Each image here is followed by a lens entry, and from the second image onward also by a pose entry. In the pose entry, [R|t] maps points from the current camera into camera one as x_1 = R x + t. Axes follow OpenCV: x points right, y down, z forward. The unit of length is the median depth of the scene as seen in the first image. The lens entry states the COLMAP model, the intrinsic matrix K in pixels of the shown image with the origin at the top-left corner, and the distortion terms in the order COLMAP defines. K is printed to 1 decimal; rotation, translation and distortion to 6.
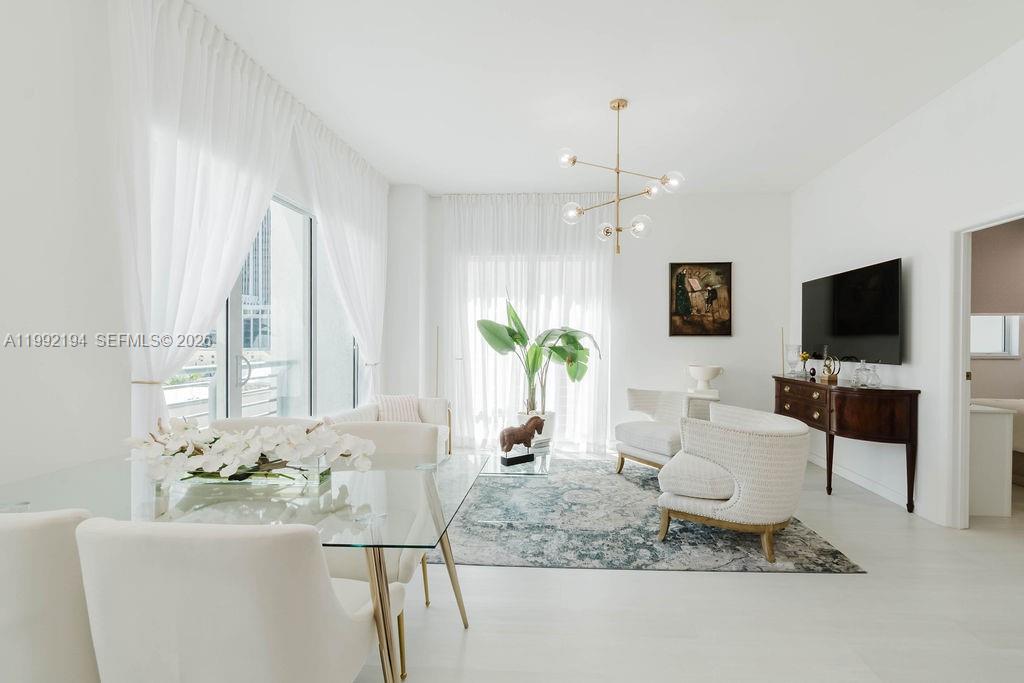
lens RADIAL K [[457.1, 0, 512.0], [0, 457.1, 341.5], [0, 0, 1]] dist [-0.000481, -0.000086]
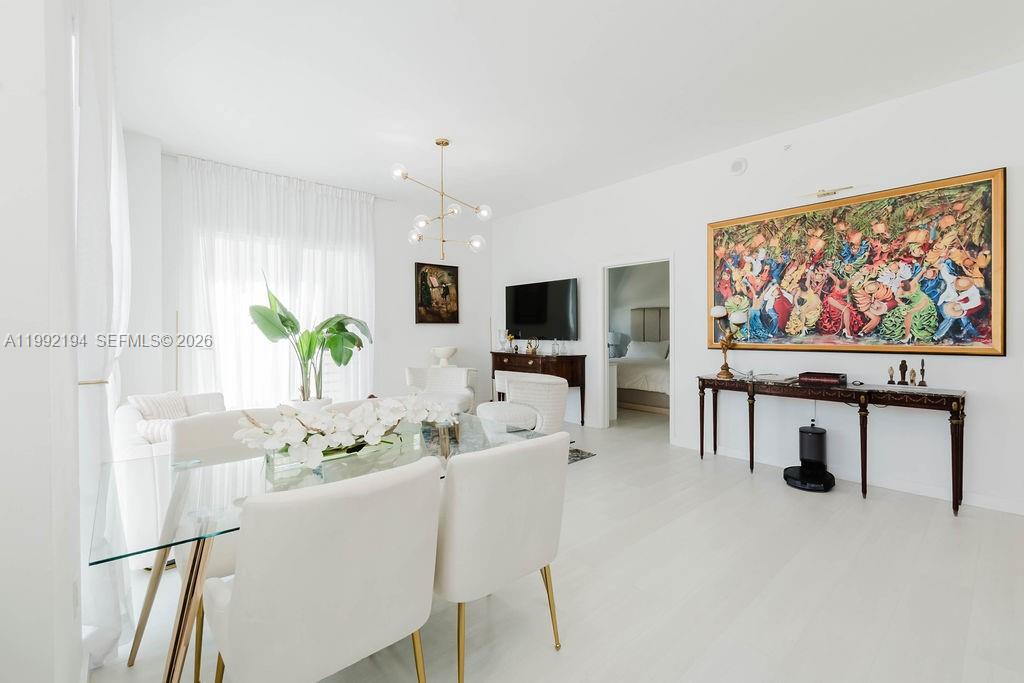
lens RADIAL K [[446.5, 0, 507.8], [0, 446.5, 330.6], [0, 0, 1]] dist [0.000725, 0.000324]
pose [[0.723494, -0.008196, 0.690282, -0.296034], [0.003391, 0.999960, 0.008318, -0.001412], [-0.690322, -0.003677, 0.723493, -0.017384]]
